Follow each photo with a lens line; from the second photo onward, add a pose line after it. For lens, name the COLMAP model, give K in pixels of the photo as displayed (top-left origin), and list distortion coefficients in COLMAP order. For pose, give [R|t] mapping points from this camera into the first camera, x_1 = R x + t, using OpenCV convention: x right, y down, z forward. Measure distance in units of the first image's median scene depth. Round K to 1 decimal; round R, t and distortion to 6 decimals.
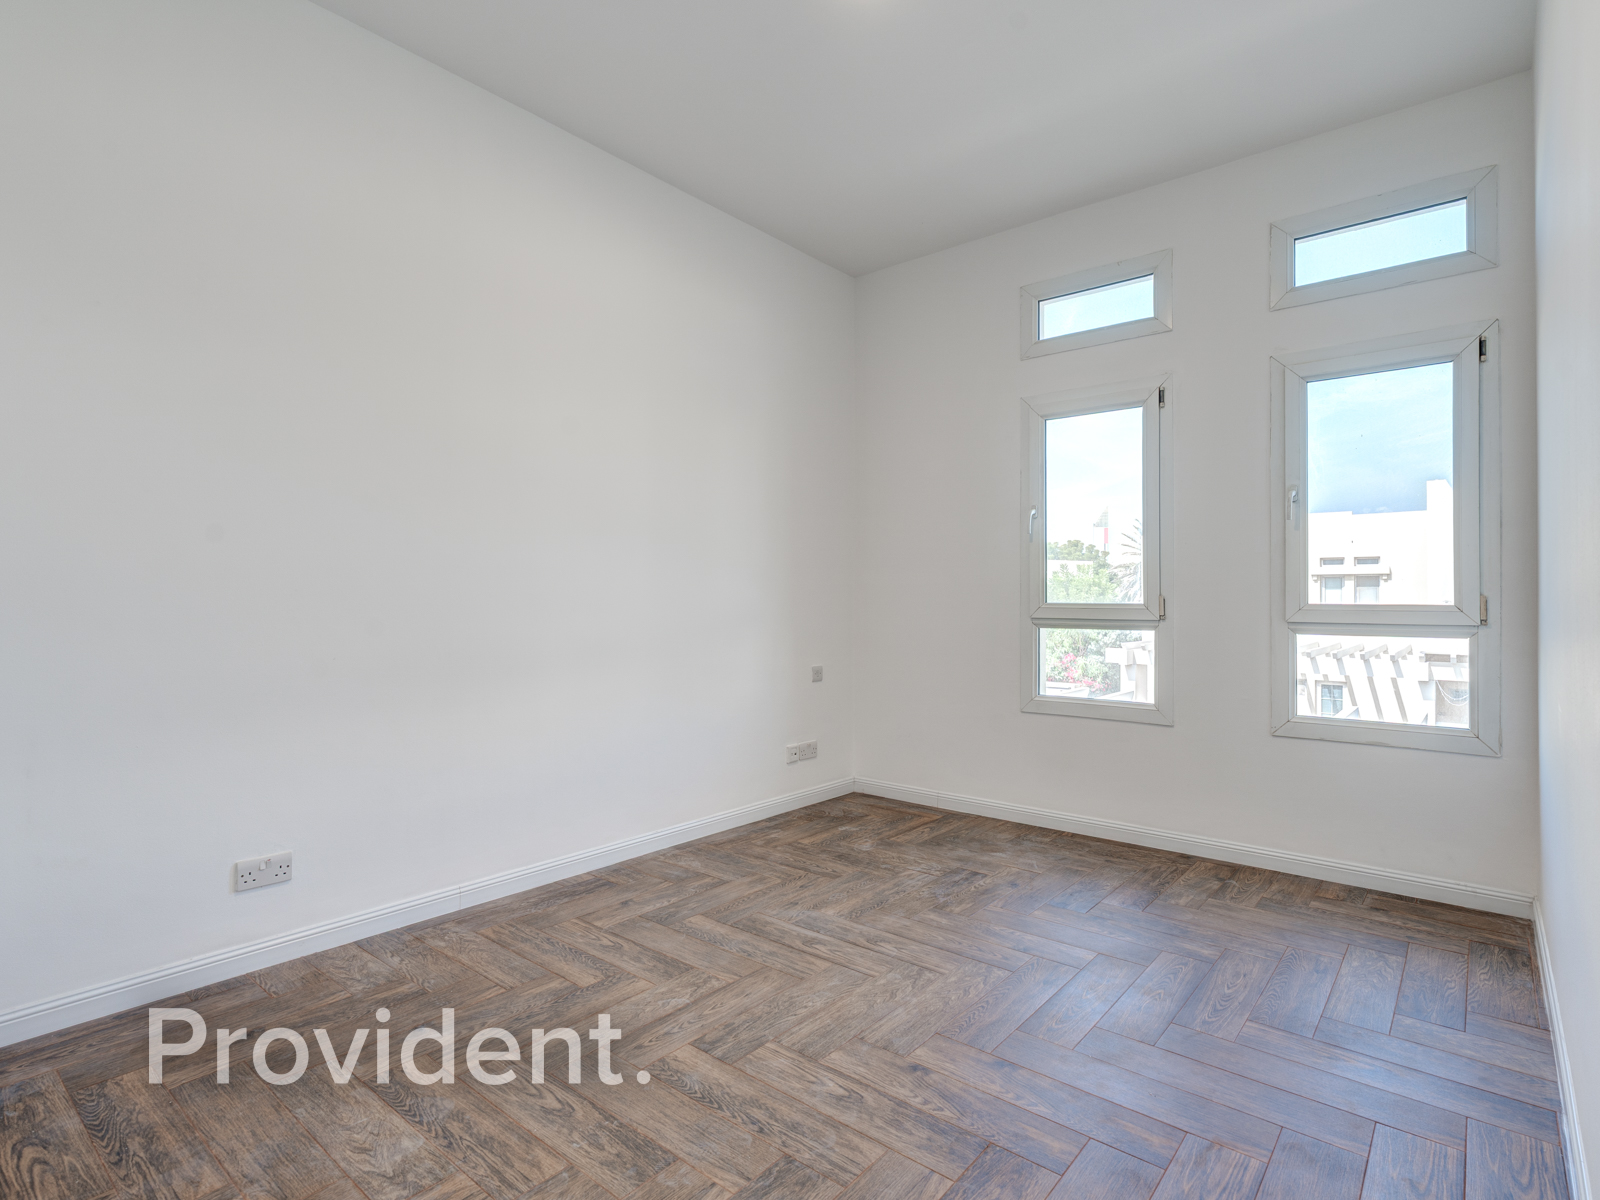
lens RADIAL K [[817.0, 0, 783.2], [0, 817.0, 596.5], [0, 0, 1]] dist [-0.004973, -0.000485]
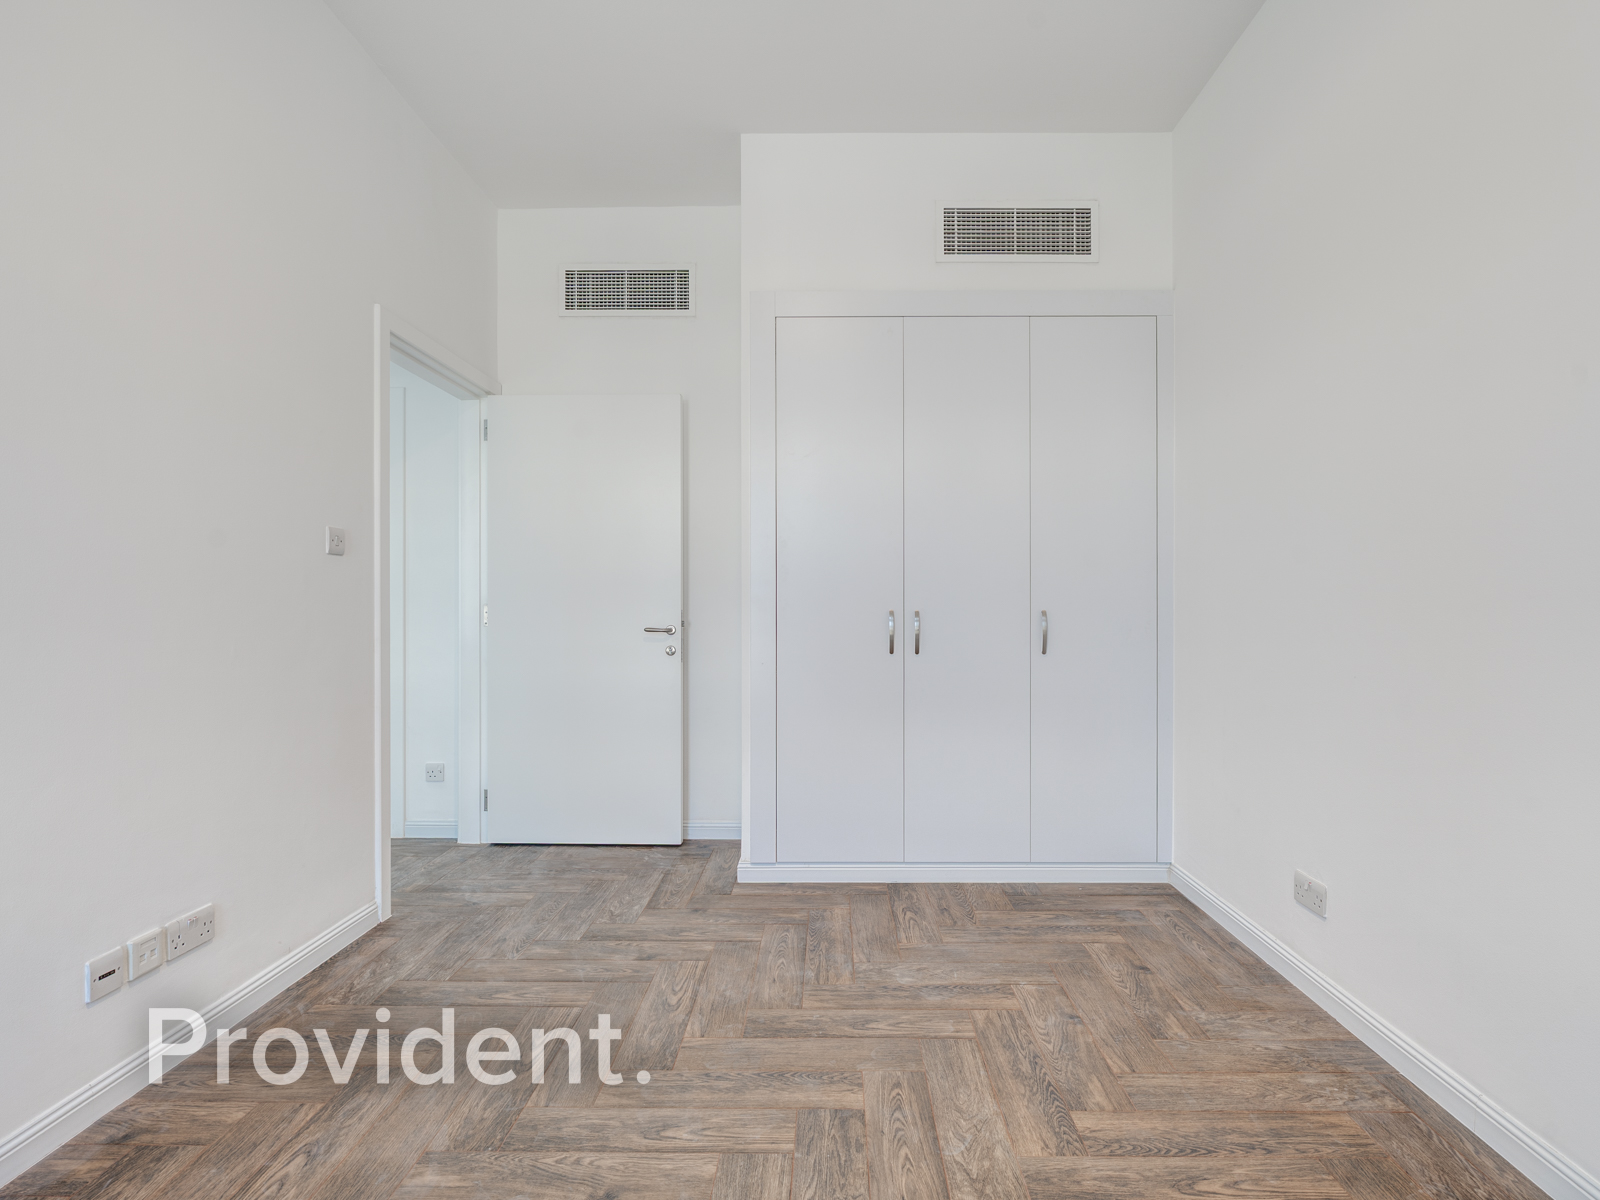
lens RADIAL K [[817.0, 0, 806.7], [0, 817.0, 604.9], [0, 0, 1]] dist [-0.004973, -0.000485]
pose [[-0.769846, -0.001723, -0.638227, 0.553305], [0.001465, 0.999989, -0.004467, 0.015278], [0.638228, -0.004374, -0.769835, 1.853578]]
